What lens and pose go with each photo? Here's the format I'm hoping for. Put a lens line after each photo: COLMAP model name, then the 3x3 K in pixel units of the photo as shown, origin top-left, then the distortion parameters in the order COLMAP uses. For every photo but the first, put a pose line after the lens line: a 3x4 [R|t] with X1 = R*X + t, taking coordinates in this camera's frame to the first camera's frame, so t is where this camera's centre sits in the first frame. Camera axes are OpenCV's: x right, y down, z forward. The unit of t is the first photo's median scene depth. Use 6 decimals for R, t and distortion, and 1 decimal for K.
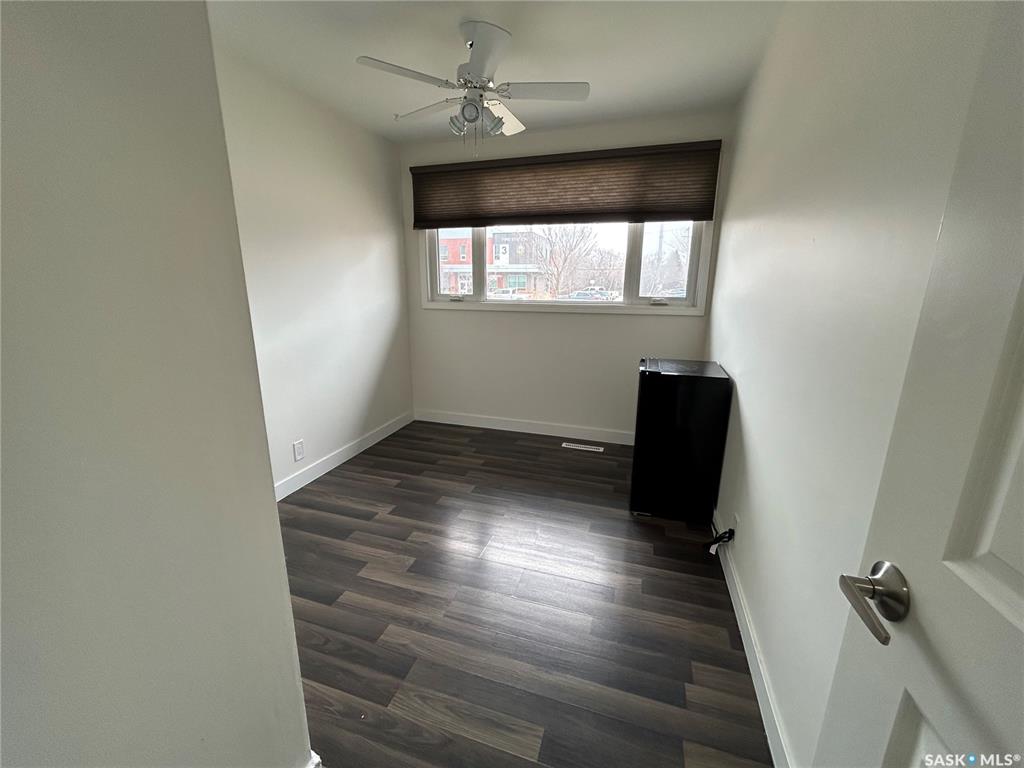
lens RADIAL K [[414.4, 0, 511.4], [0, 414.4, 379.8], [0, 0, 1]] dist [-0.002967, -0.000325]
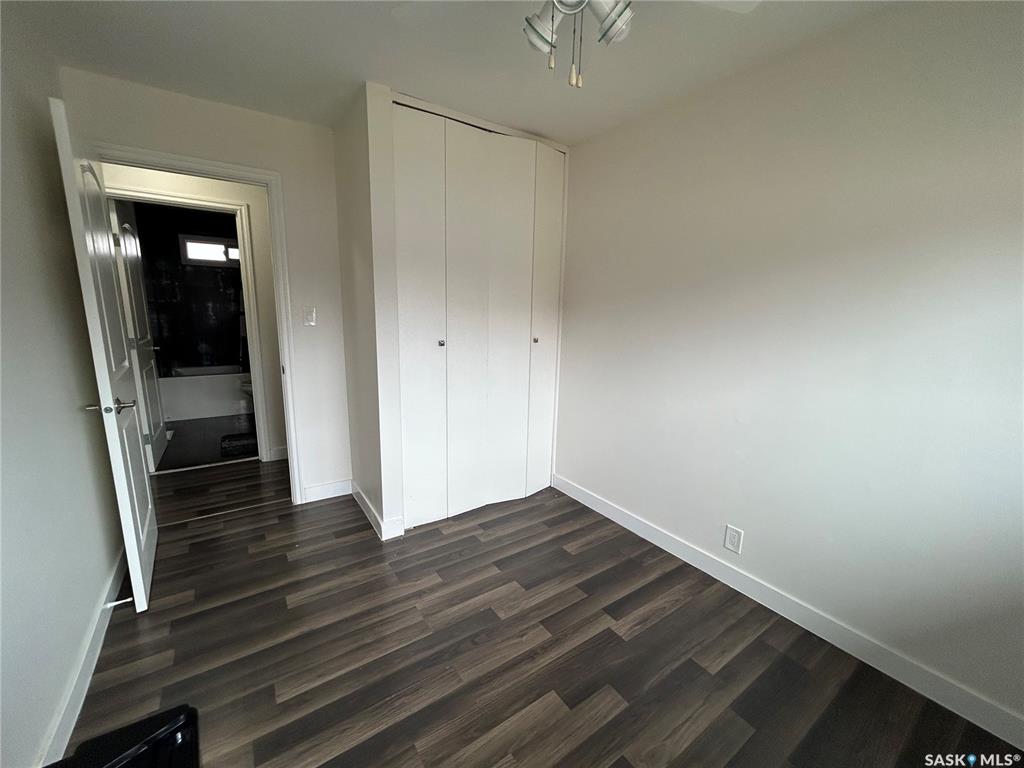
lens RADIAL K [[414.4, 0, 515.3], [0, 414.4, 387.8], [0, 0, 1]] dist [-0.002967, -0.000325]
pose [[-0.612954, 0.117510, -0.781332, 0.339866], [-0.205320, 0.931218, 0.301125, -0.271118], [0.762975, 0.344999, -0.546667, 1.138593]]
